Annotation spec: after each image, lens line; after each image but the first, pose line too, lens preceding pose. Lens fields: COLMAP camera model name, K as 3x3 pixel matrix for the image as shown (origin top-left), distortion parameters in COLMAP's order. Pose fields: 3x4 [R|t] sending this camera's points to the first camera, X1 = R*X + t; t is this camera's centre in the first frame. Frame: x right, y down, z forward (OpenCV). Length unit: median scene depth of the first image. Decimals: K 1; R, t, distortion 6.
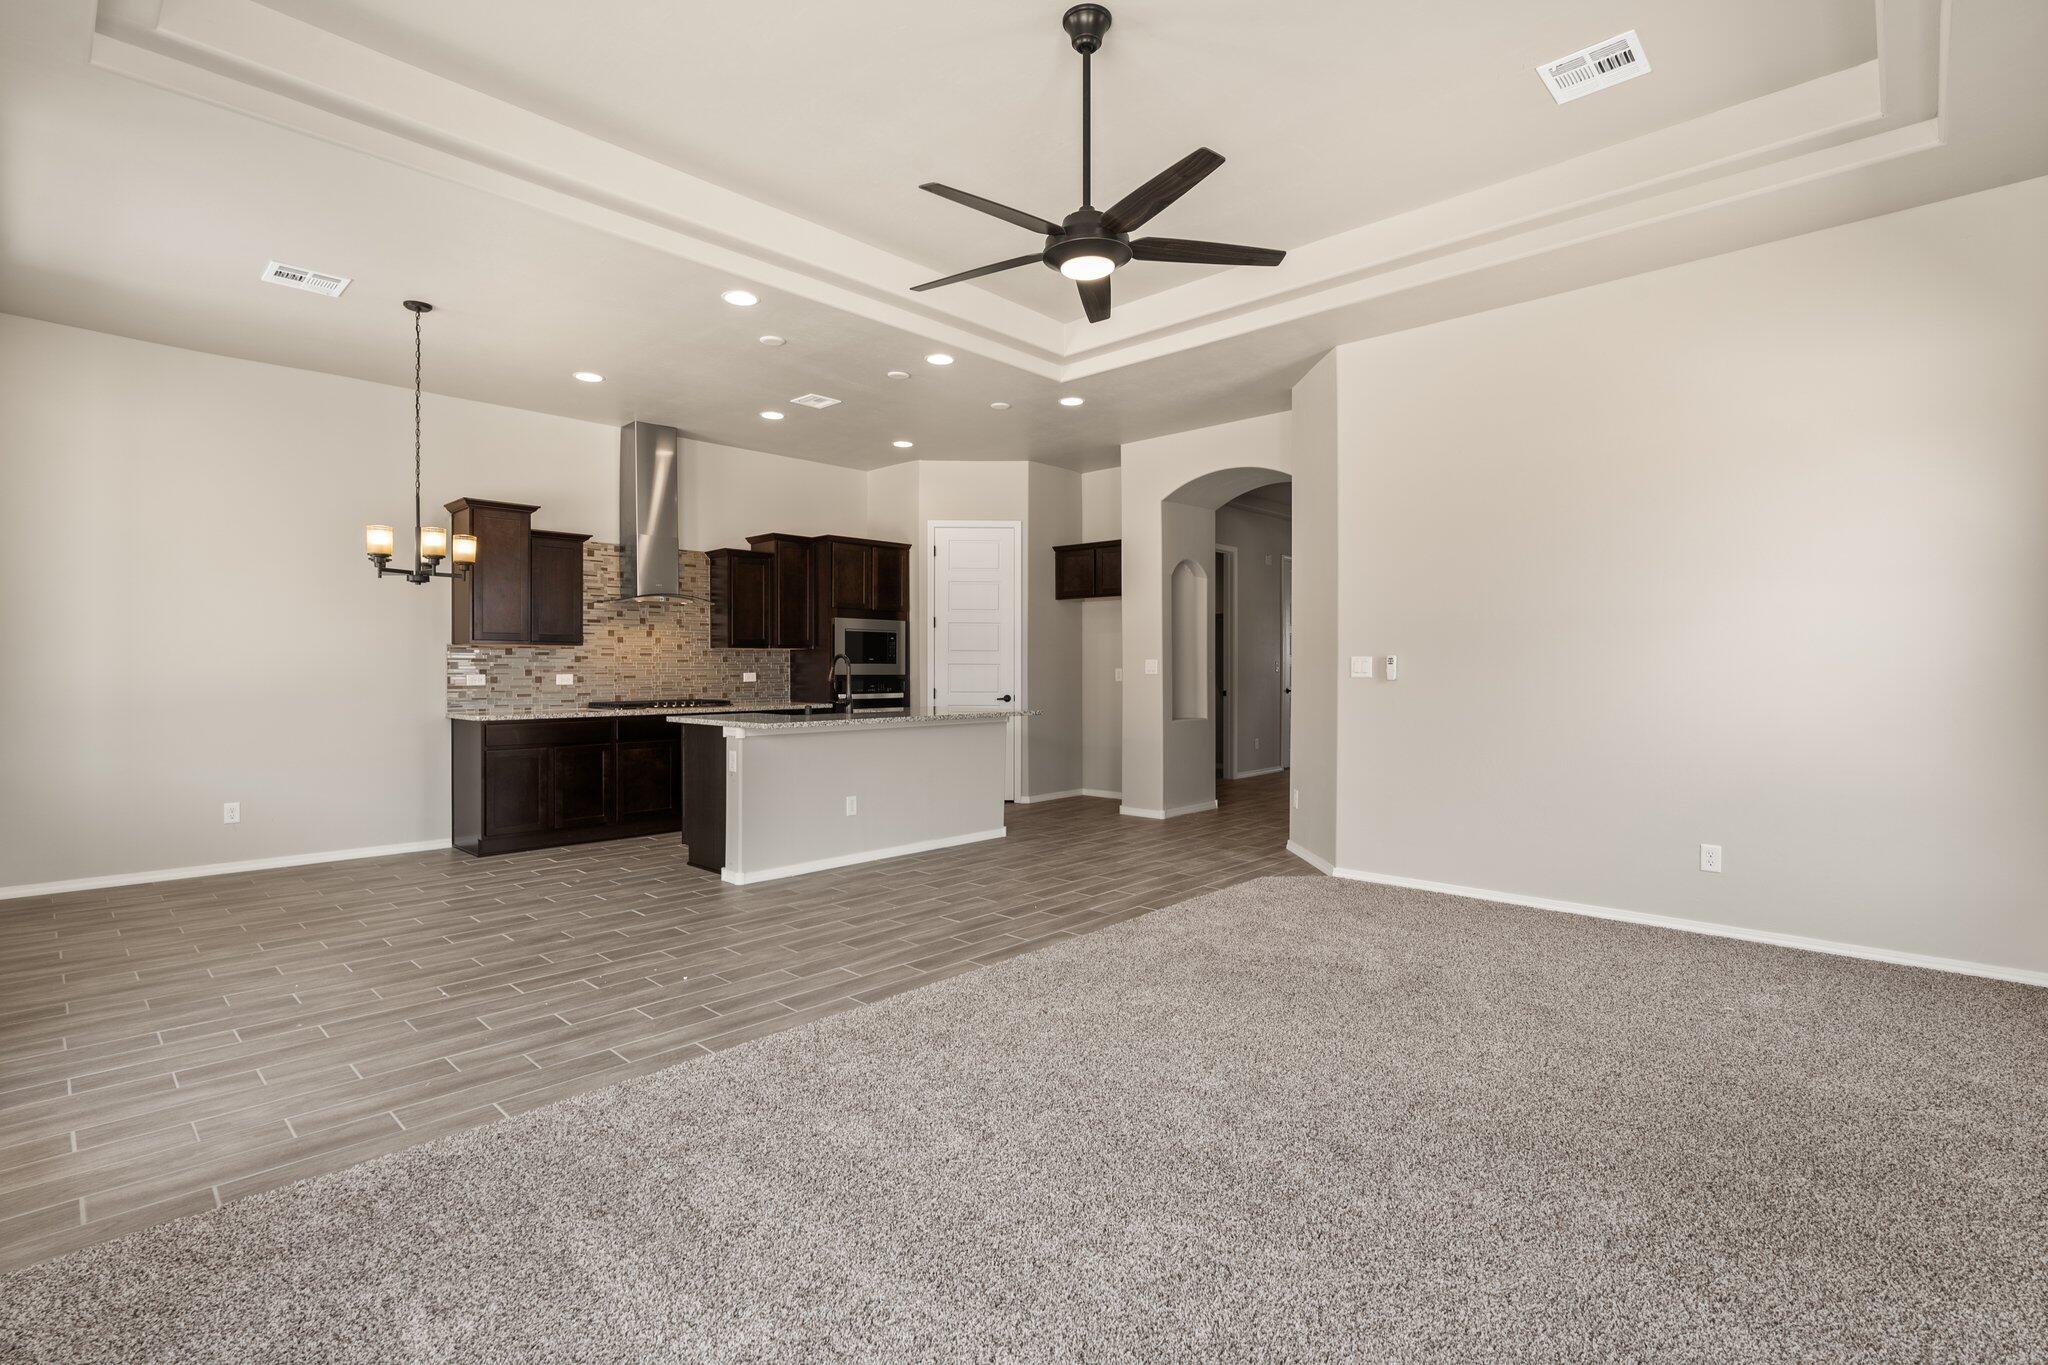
lens RADIAL K [[941.6, 0, 1014.0], [0, 941.6, 673.6], [0, 0, 1]] dist [-0.005019, -0.001328]
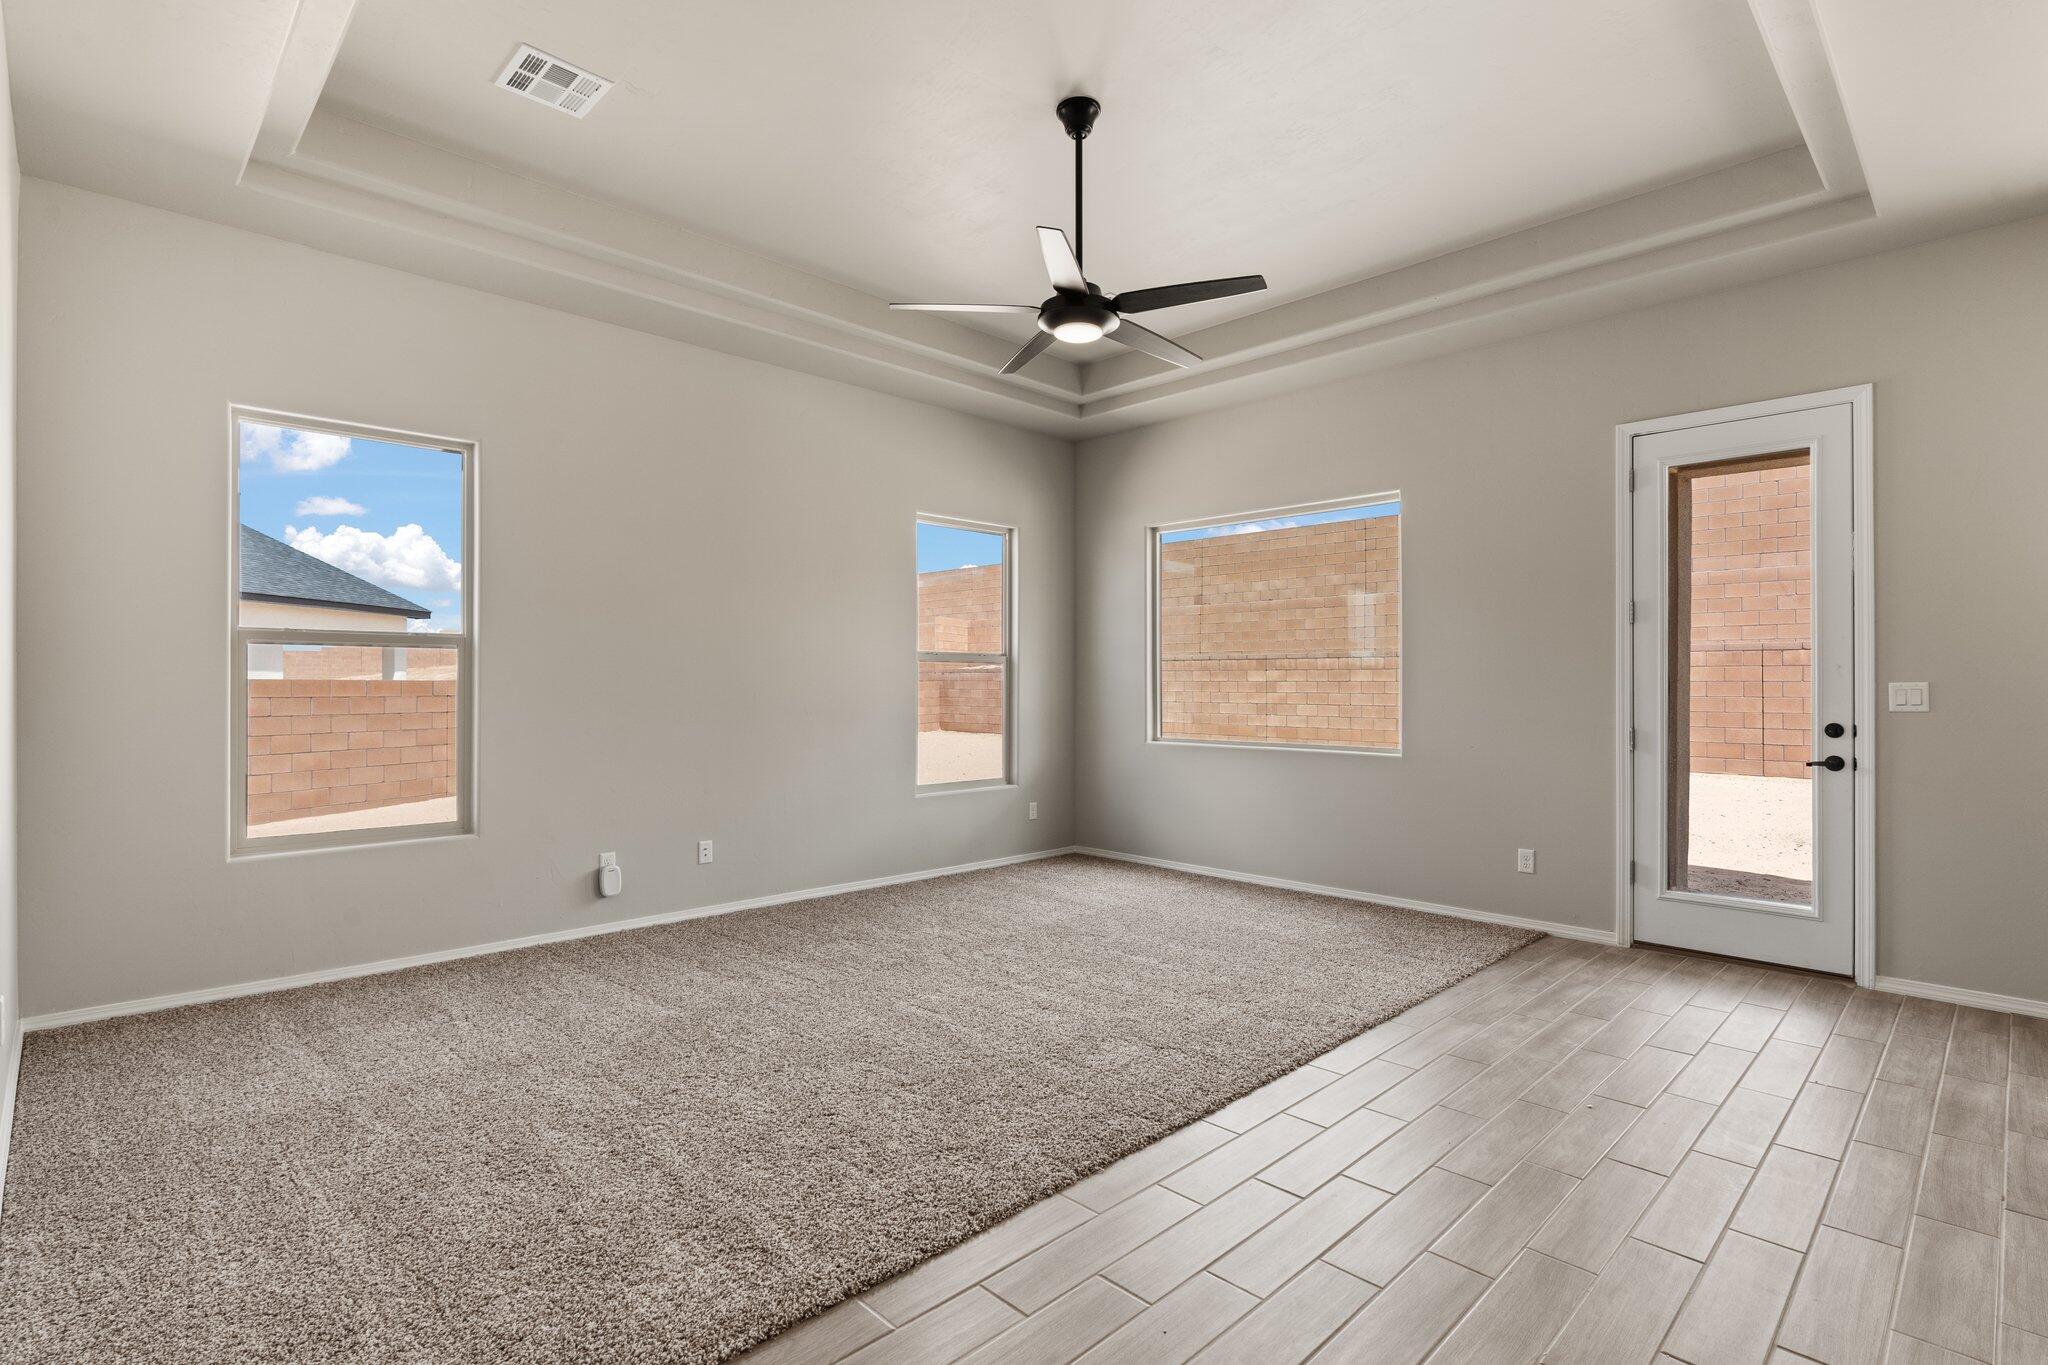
lens RADIAL K [[959.4, 0, 1000.4], [0, 959.4, 682.1], [0, 0, 1]] dist [-0.008667, 0.000984]
pose [[-0.999207, -0.002657, 0.039732, 0.052518], [-0.002464, 0.999985, 0.004913, -0.012462], [-0.039745, 0.004811, -0.999198, 0.929155]]
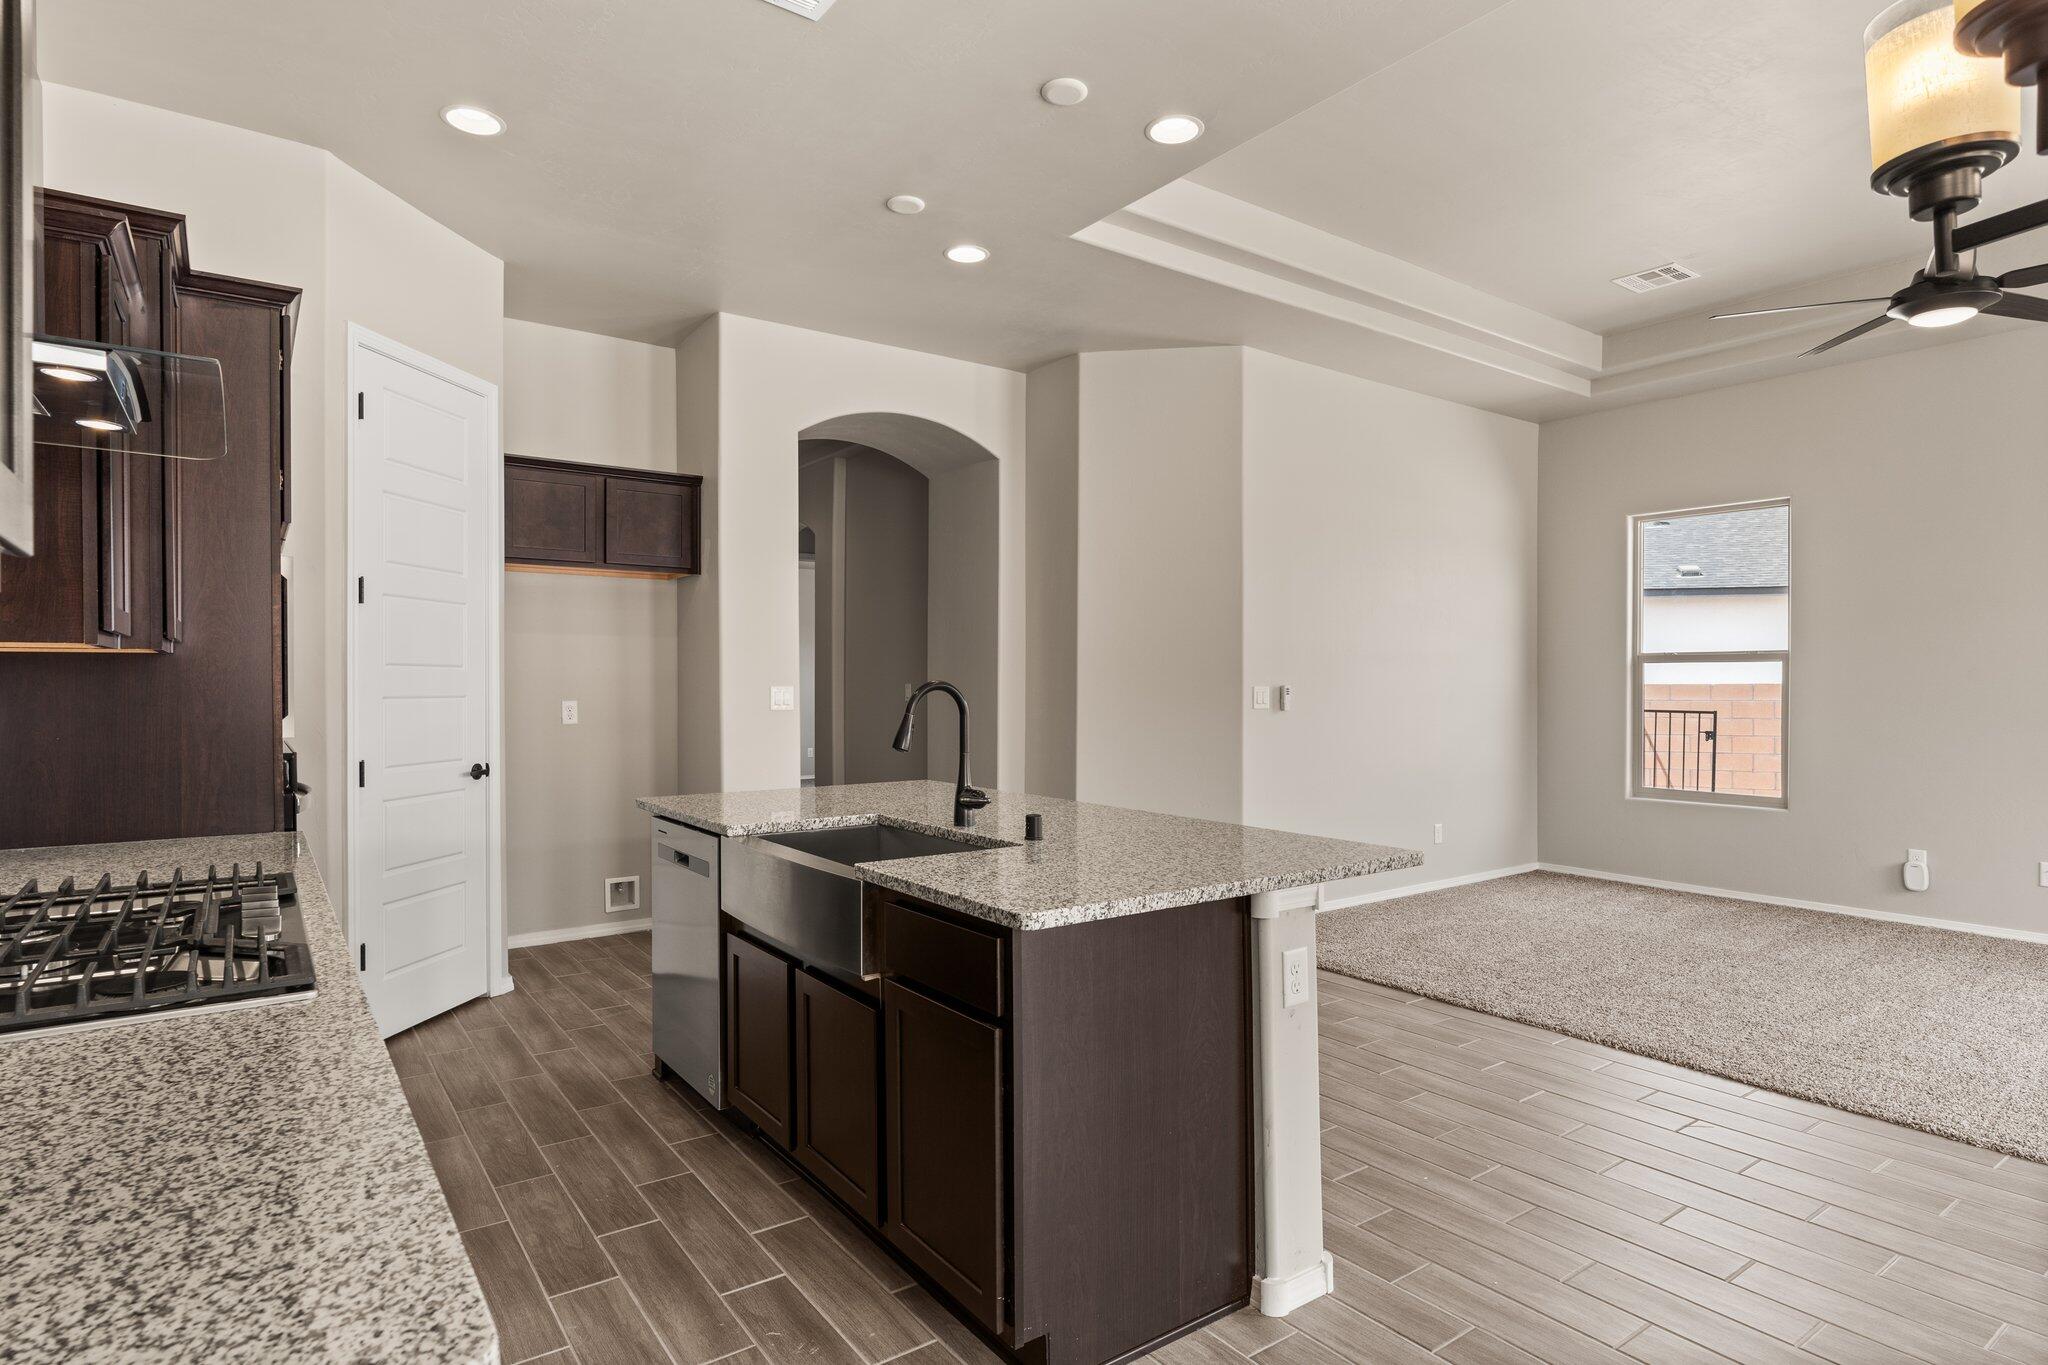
lens RADIAL K [[1102.5, 0, 1012.3], [0, 1102.5, 690.5], [0, 0, 1]] dist [-0.009997, 0.006051]
pose [[0.193358, -0.008236, 0.981094, -0.566227], [0.006676, 0.999953, 0.007079, -0.017530], [-0.981106, 0.005181, 0.193404, 0.774168]]
